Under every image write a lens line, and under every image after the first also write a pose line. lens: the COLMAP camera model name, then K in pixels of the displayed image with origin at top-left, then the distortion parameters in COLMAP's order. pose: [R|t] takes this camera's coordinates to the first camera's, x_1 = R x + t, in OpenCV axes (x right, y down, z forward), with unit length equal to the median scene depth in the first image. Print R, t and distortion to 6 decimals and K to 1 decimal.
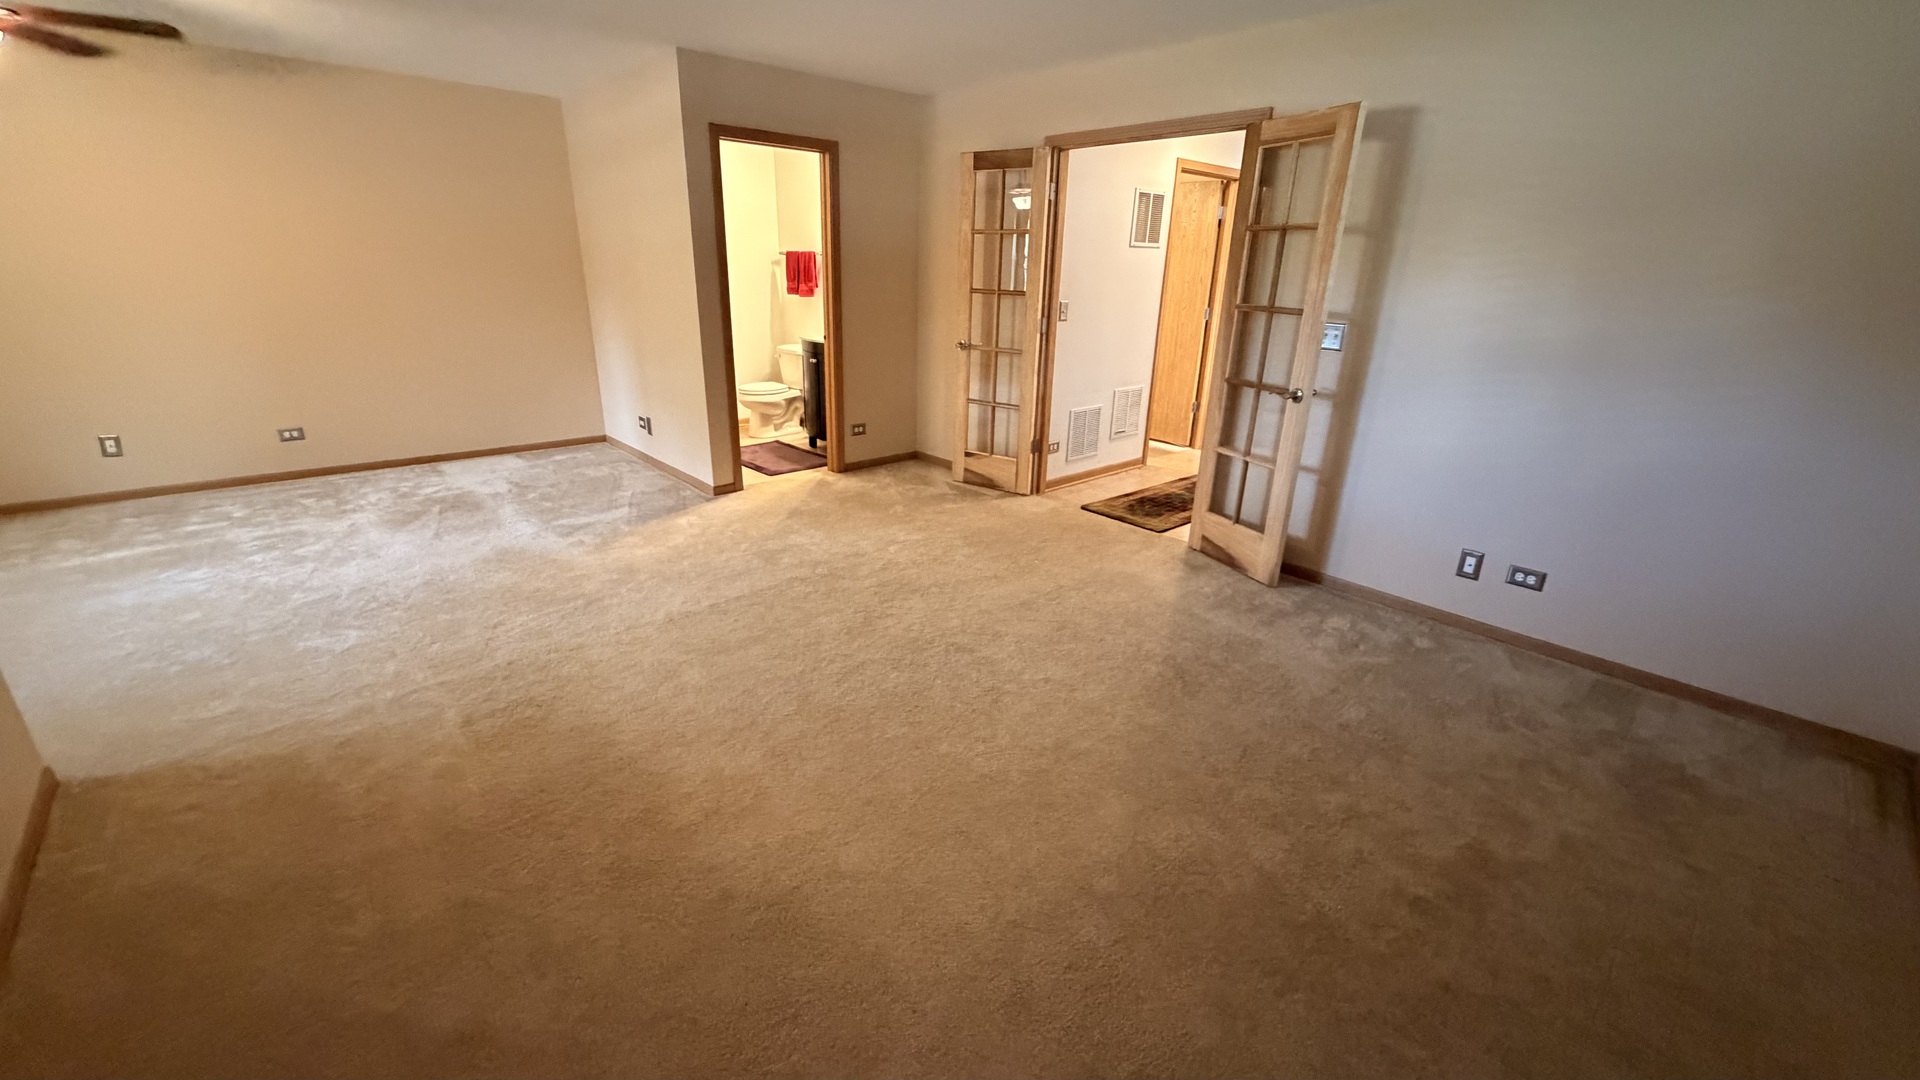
lens RADIAL K [[765.0, 0, 954.1], [0, 765.0, 536.6], [0, 0, 1]] dist [0.000734, 0.000165]
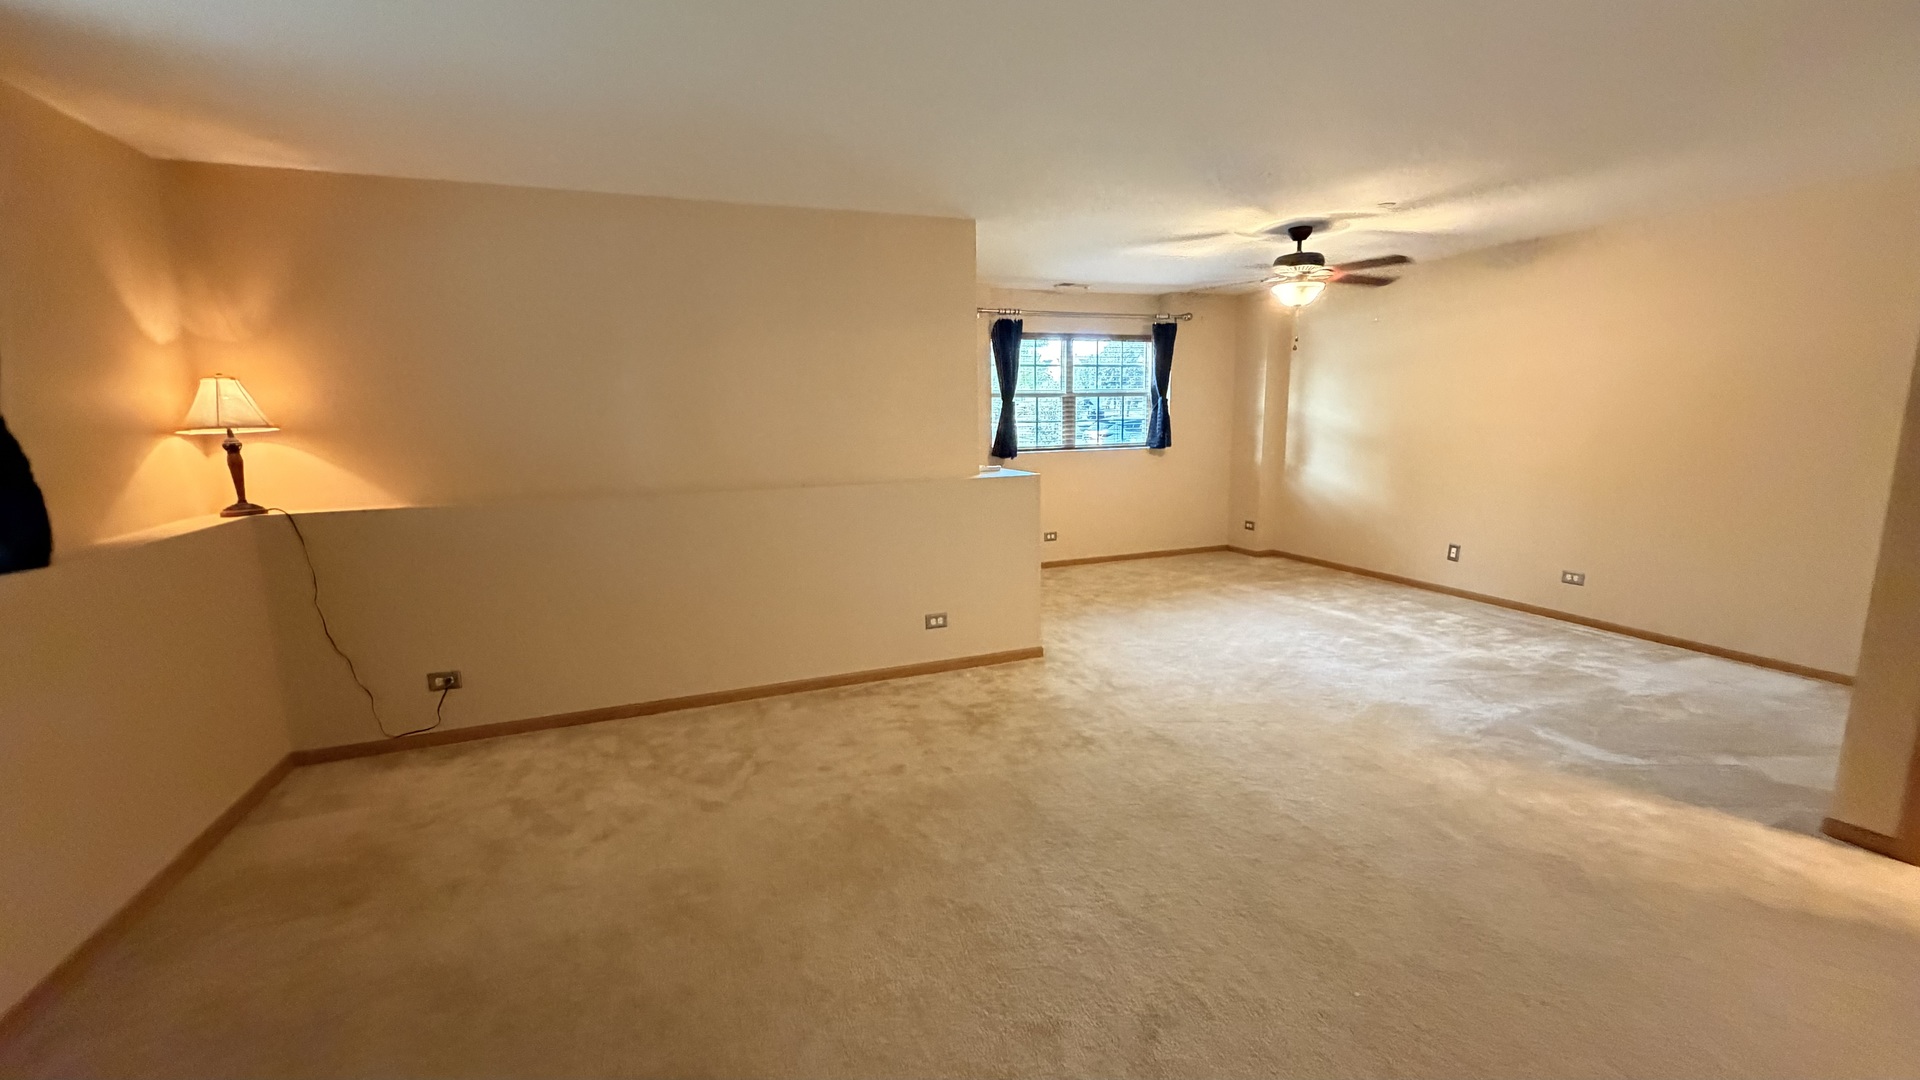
lens RADIAL K [[750.9, 0, 960.5], [0, 750.9, 536.2], [0, 0, 1]] dist [-0.002203, -0.000482]
pose [[-0.363008, 0.136222, -0.921775, 0.324384], [-0.303666, 0.917953, 0.255245, -0.182462], [0.880916, 0.372568, -0.291858, 0.526091]]
